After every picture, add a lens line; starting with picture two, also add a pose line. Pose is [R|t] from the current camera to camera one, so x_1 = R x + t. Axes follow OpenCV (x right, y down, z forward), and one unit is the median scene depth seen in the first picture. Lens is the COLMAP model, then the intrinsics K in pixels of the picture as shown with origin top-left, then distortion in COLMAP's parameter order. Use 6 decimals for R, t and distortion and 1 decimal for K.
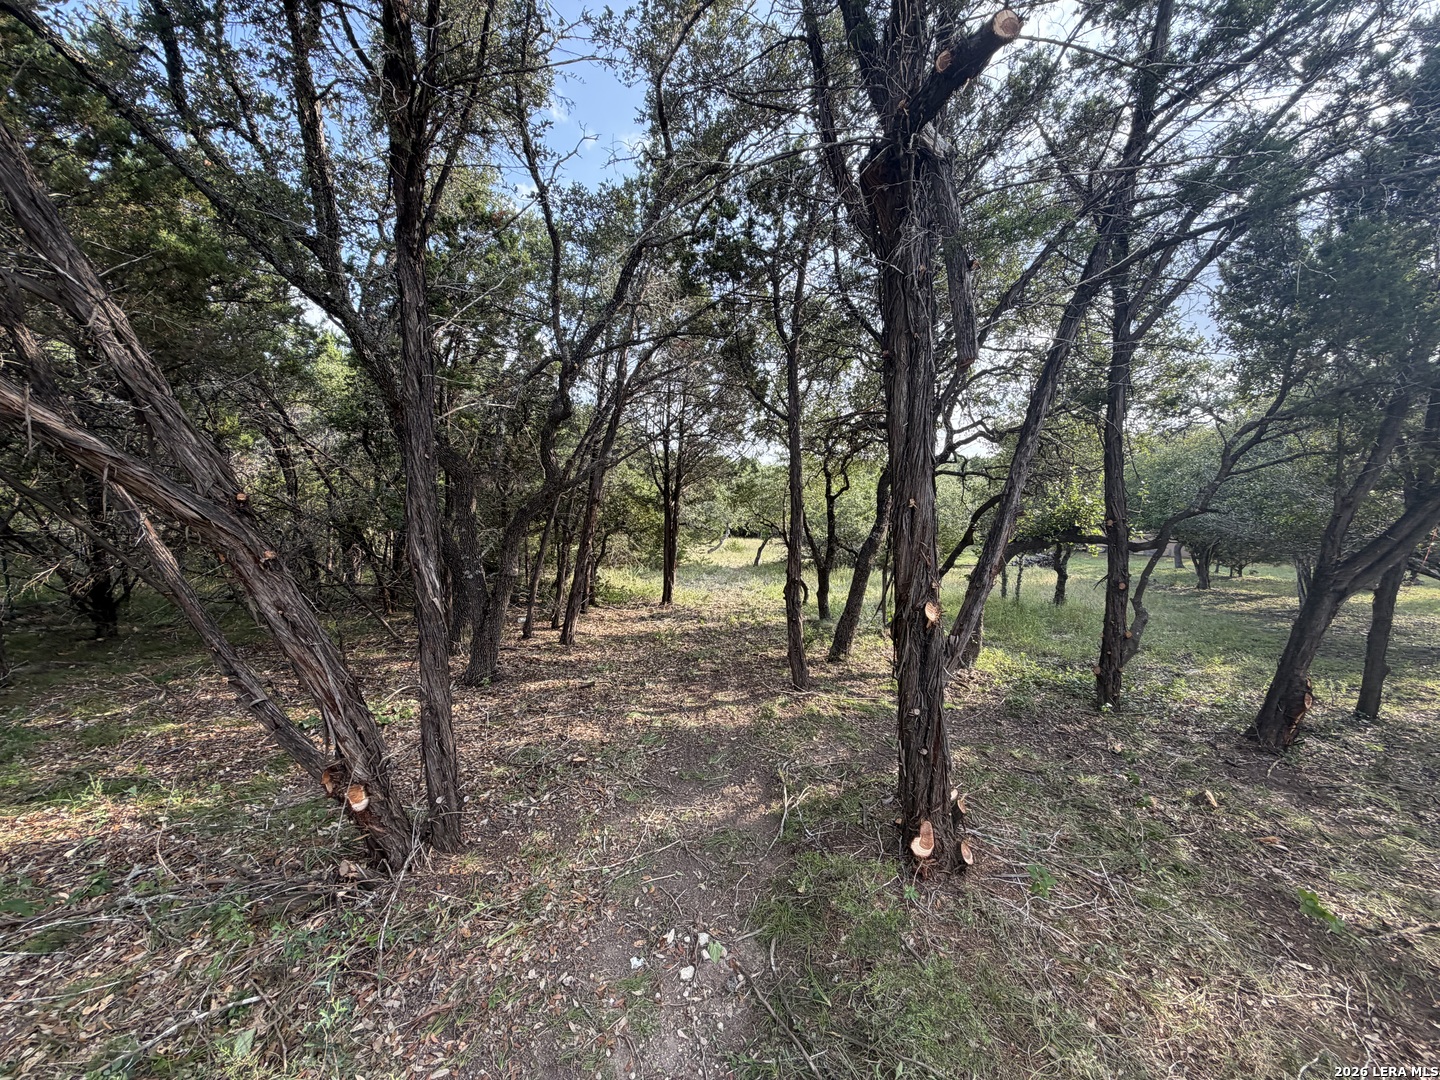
lens RADIAL K [[574.0, 0, 717.6], [0, 574.0, 538.8], [0, 0, 1]] dist [0.002593, 0.000173]
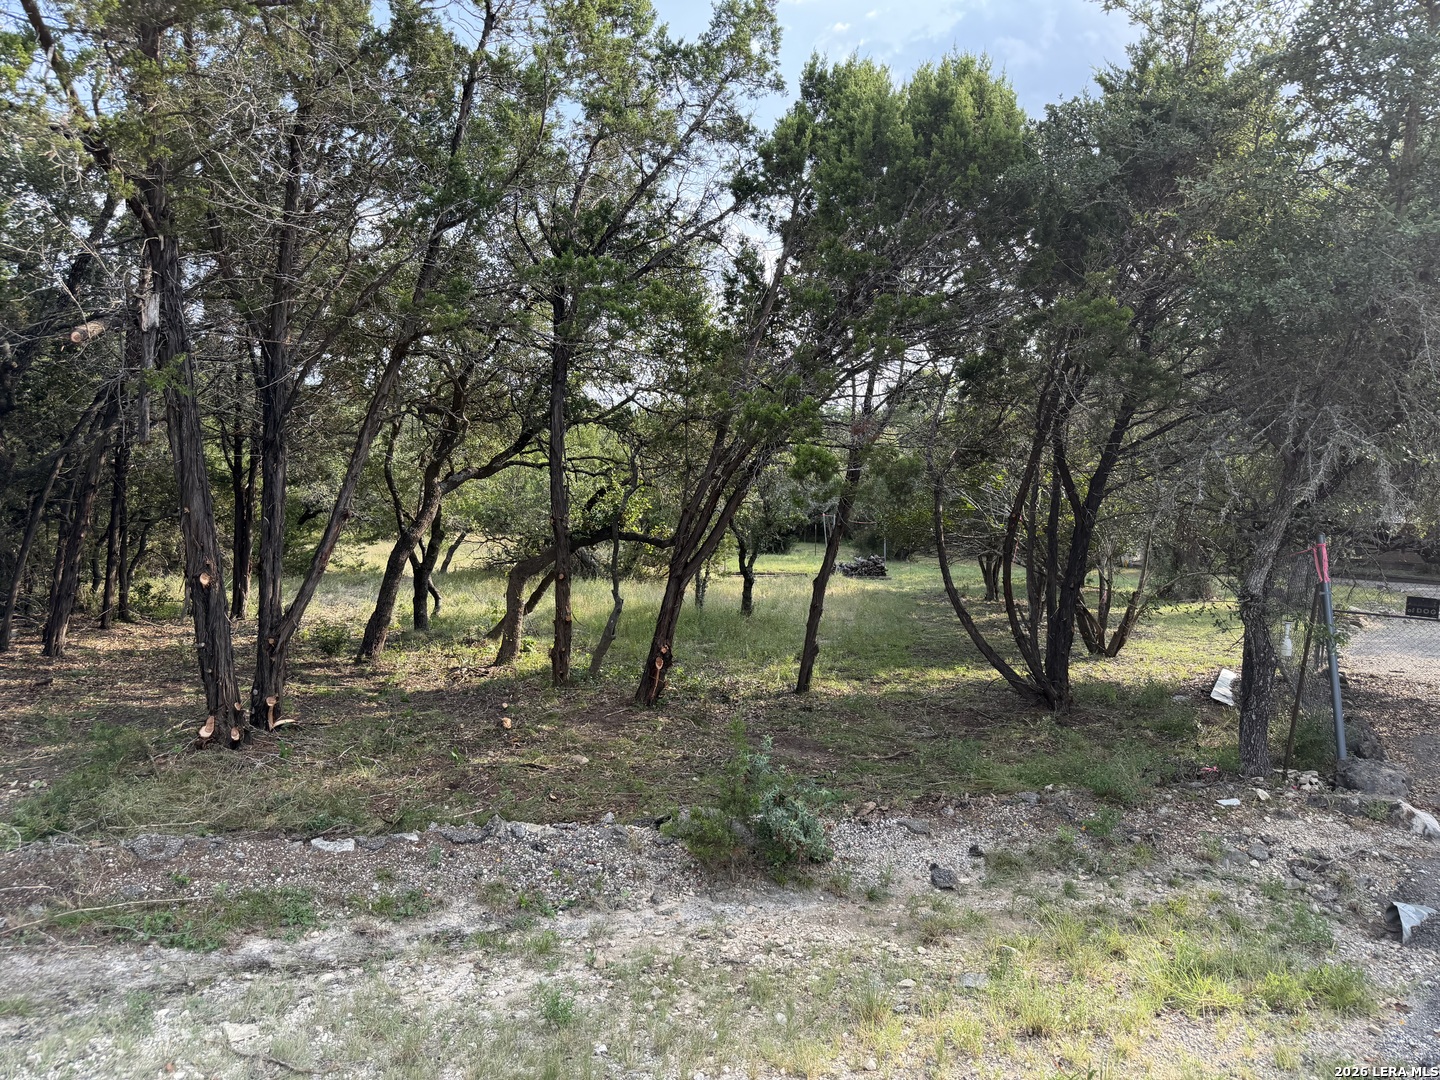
lens RADIAL K [[1020.2, 0, 725.2], [0, 1020.2, 546.8], [0, 0, 1]] dist [0.023576, -0.017655]
pose [[0.977896, 0.006836, 0.208982, 0.618844], [-0.009251, 0.999901, 0.010582, -0.002115], [-0.208889, -0.012281, 0.977862, -1.075359]]
